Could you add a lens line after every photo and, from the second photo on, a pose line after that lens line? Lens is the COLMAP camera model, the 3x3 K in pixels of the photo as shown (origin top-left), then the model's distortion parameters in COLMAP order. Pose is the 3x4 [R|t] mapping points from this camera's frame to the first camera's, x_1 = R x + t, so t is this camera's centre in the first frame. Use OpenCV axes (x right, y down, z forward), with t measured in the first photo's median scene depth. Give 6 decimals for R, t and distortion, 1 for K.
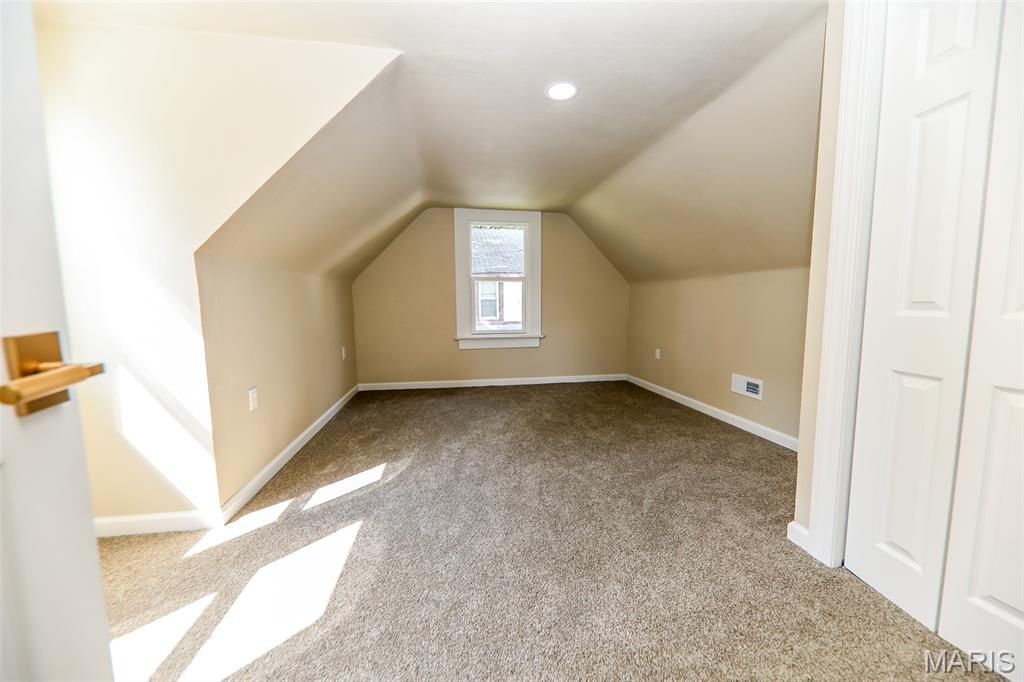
lens RADIAL K [[376.0, 0, 509.7], [0, 376.0, 335.8], [0, 0, 1]] dist [0.007361, -0.000152]
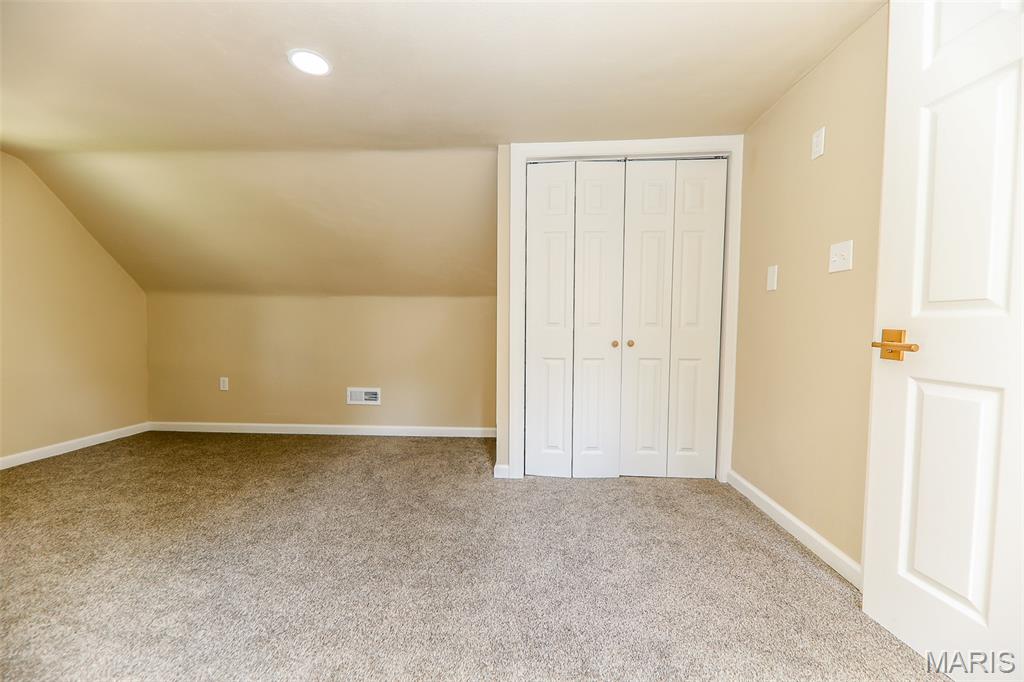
lens RADIAL K [[399.2, 0, 511.5], [0, 399.2, 344.5], [0, 0, 1]] dist [-0.000023, -0.000545]
pose [[0.236351, -0.039458, 0.970866, -0.437024], [0.074270, 0.996986, 0.022439, -0.014661], [-0.968825, 0.066803, 0.238569, 0.292869]]
